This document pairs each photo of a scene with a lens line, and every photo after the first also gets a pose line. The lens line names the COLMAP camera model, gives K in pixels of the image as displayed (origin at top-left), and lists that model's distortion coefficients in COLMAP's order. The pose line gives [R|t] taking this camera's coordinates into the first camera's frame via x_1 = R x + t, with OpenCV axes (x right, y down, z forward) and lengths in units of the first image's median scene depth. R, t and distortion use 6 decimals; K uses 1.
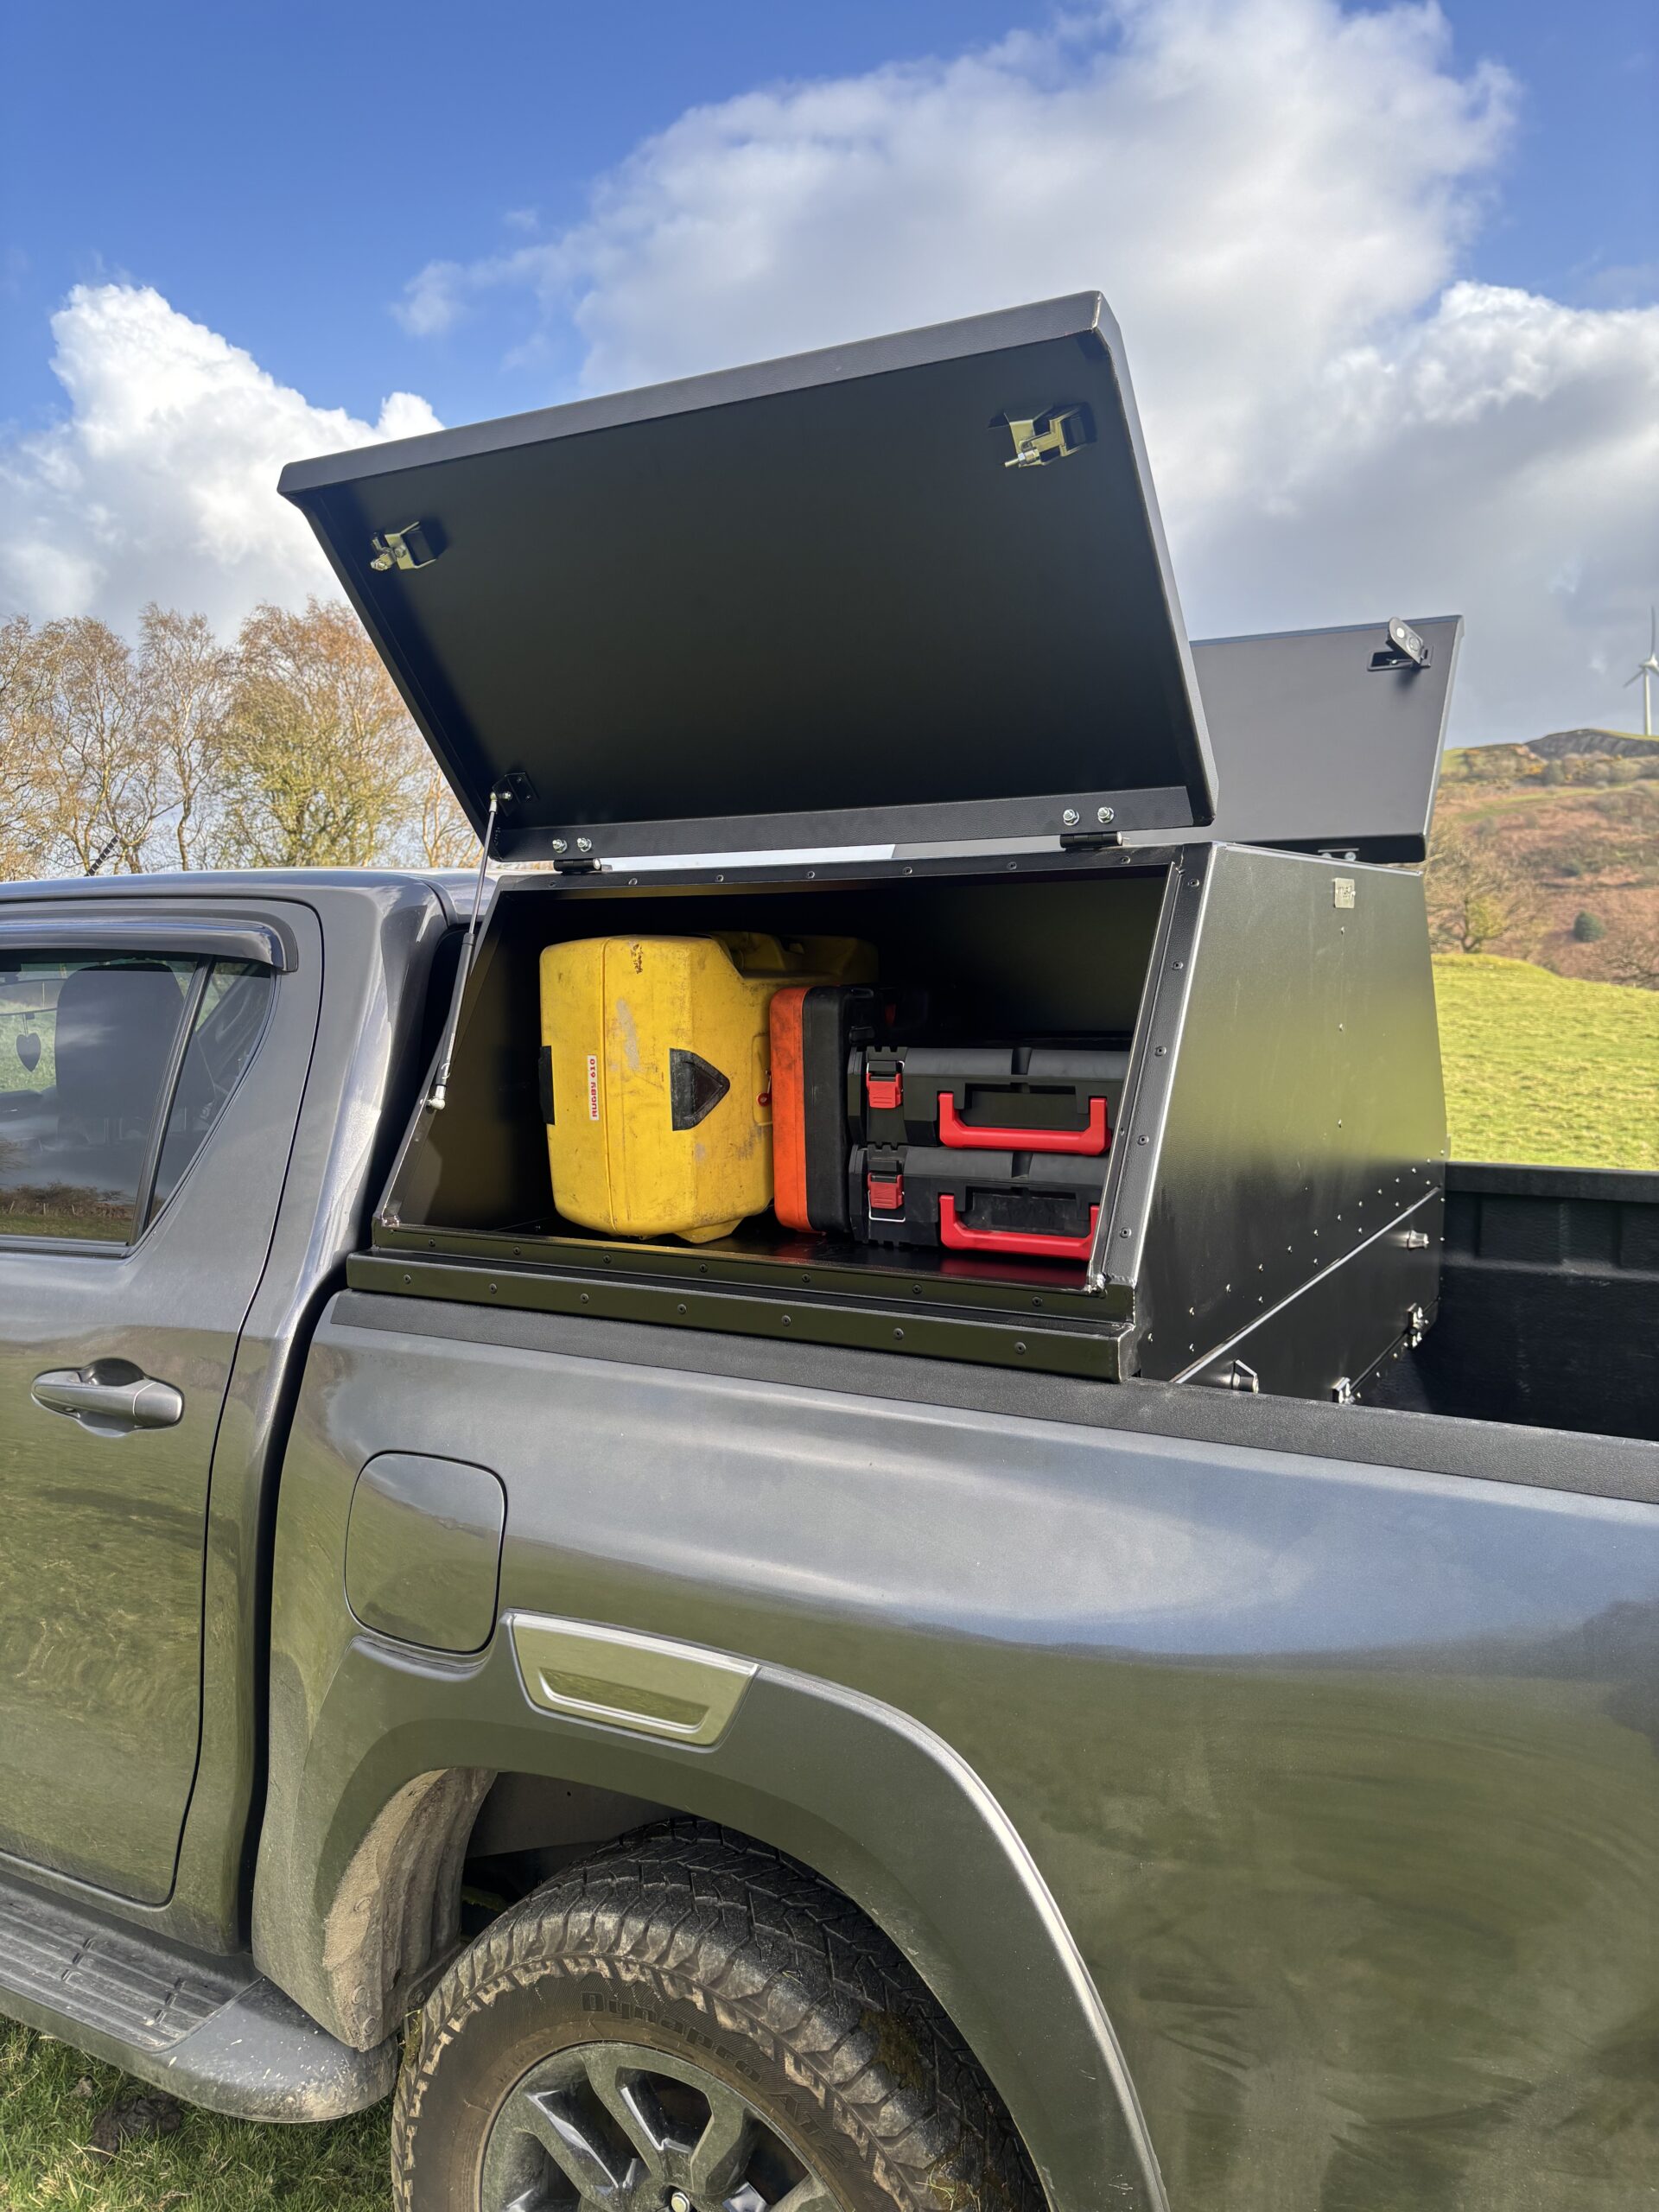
lens RADIAL K [[1683.2, 0, 833.7], [0, 1683.2, 1099.8], [0, 0, 1]] dist [0.033506, -0.033236]
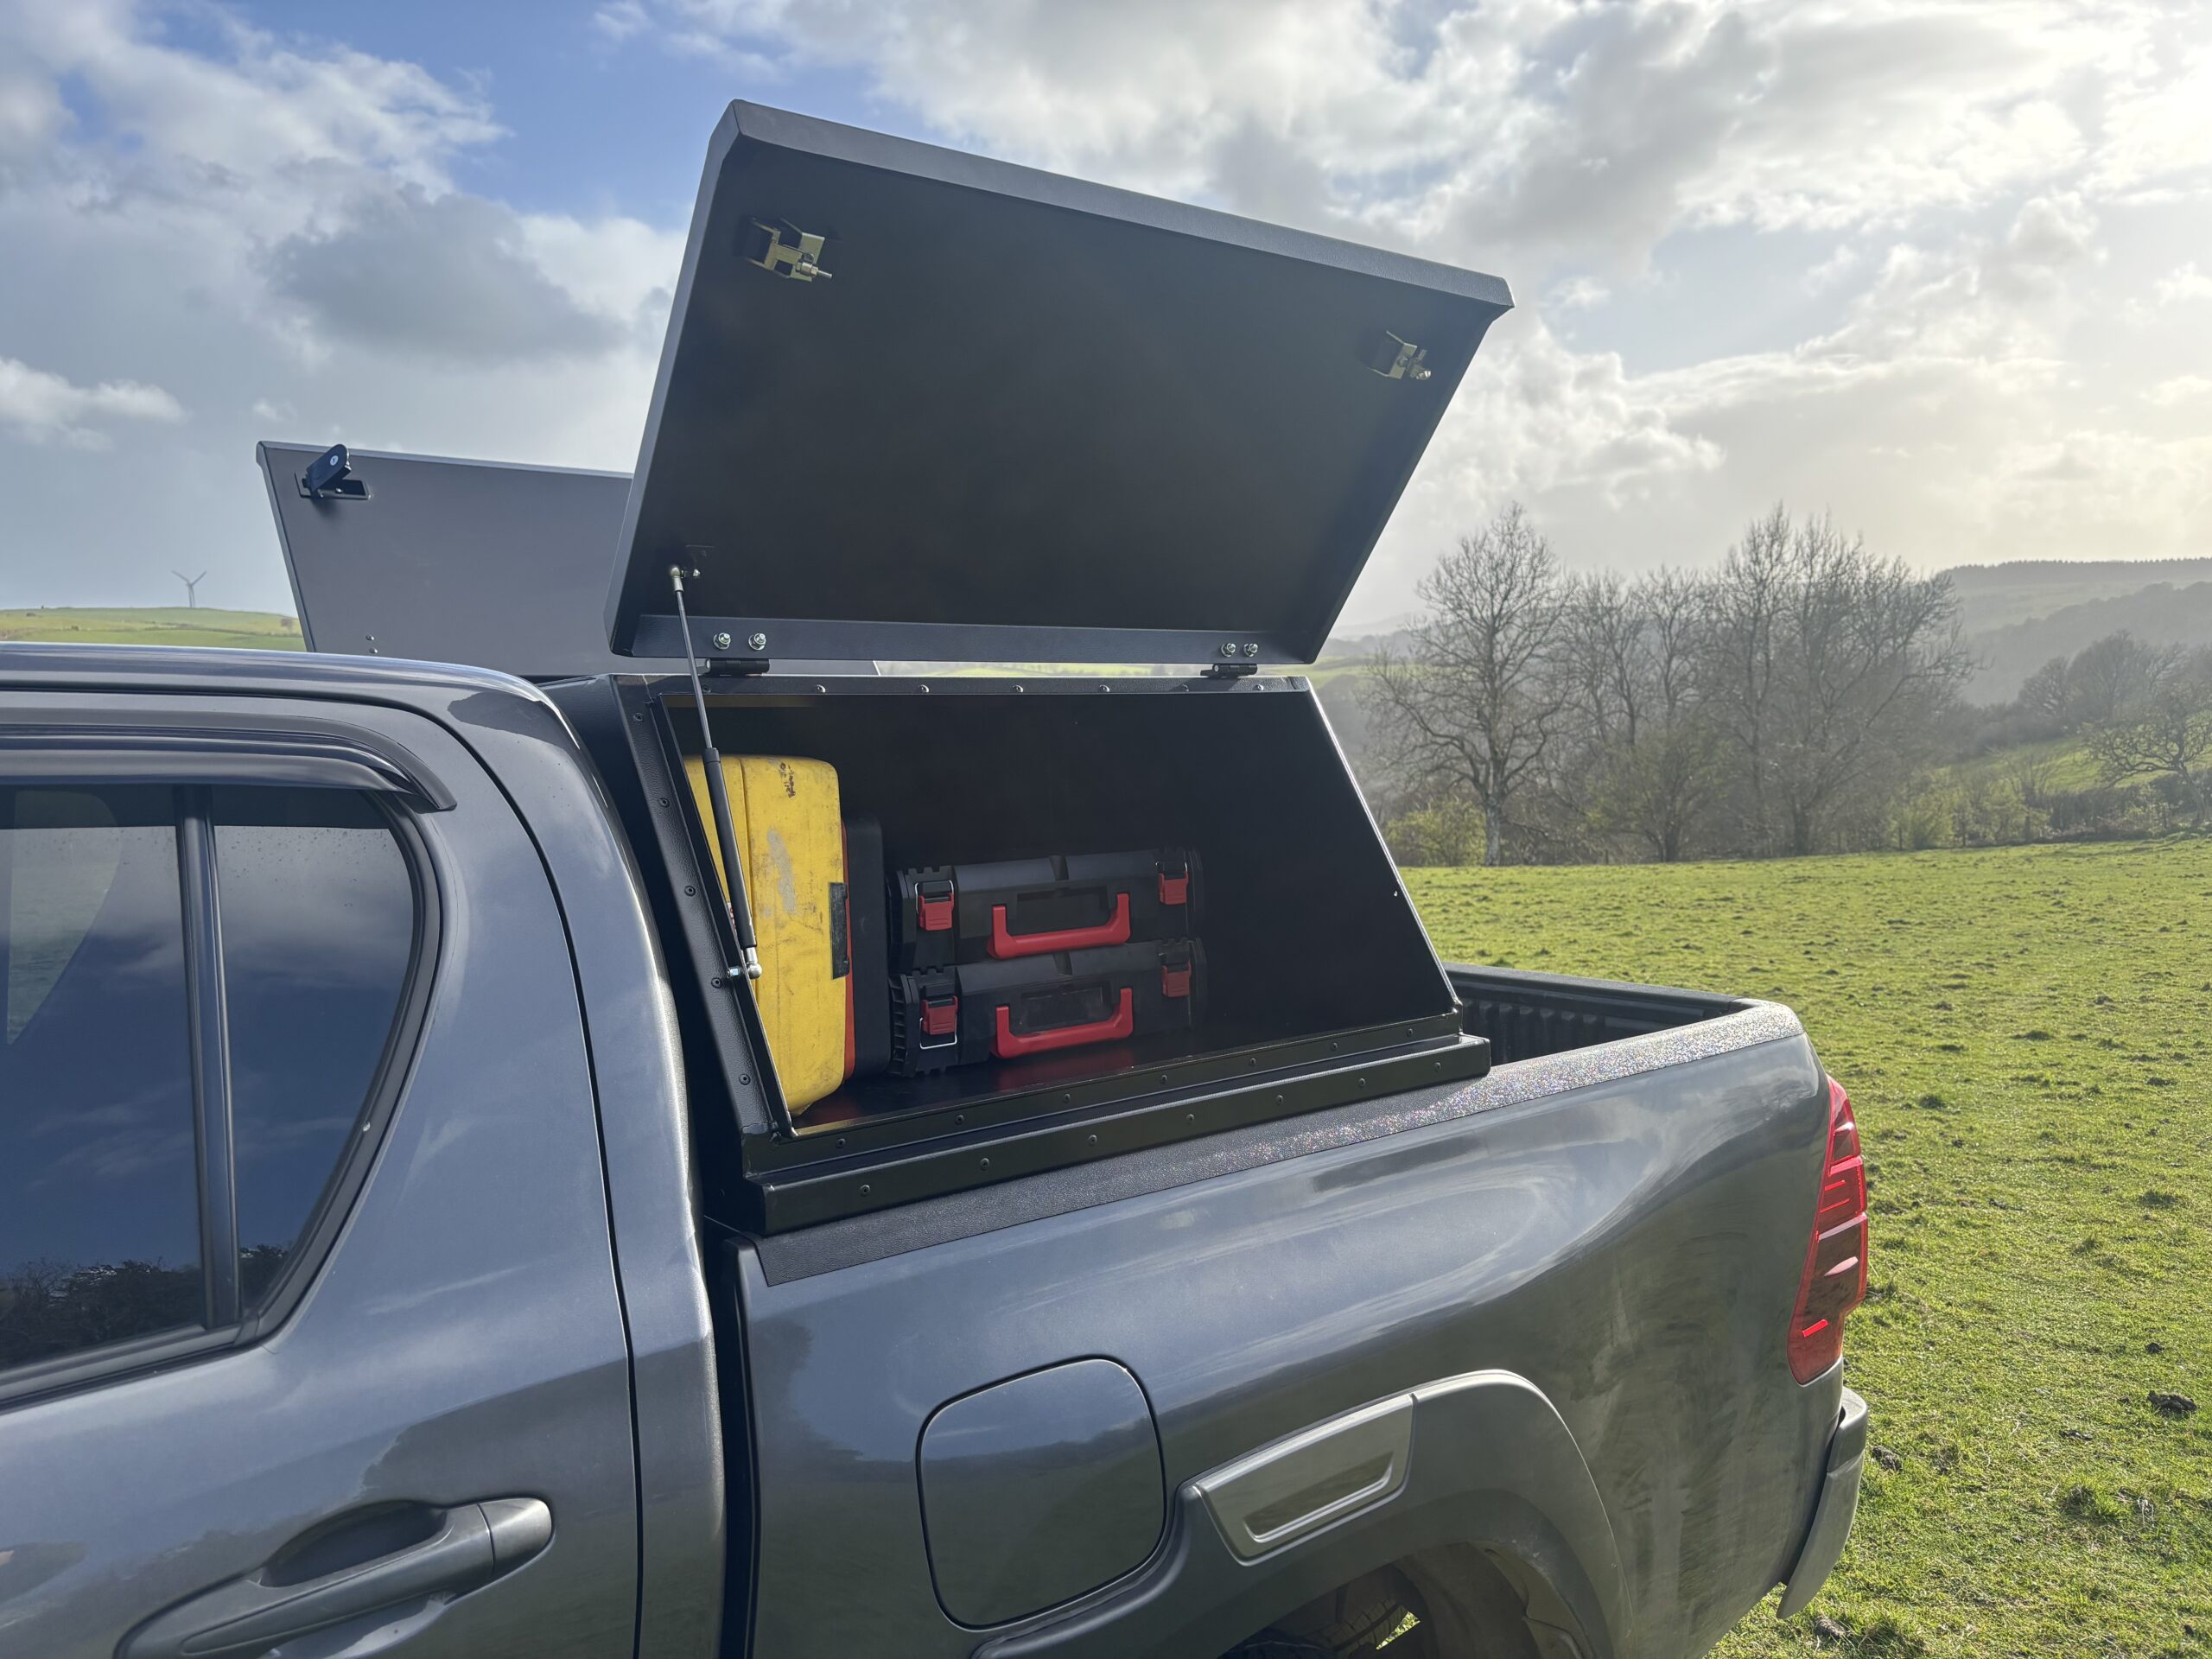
lens RADIAL K [[1683.2, 0, 1115.7], [0, 1683.2, 837.2], [0, 0, 1]] dist [0.033506, -0.033236]
pose [[0.369536, -0.044497, 0.928151, -0.844652], [0.113202, 0.993569, 0.002563, -0.039610], [-0.922295, 0.104121, 0.372196, 0.542831]]
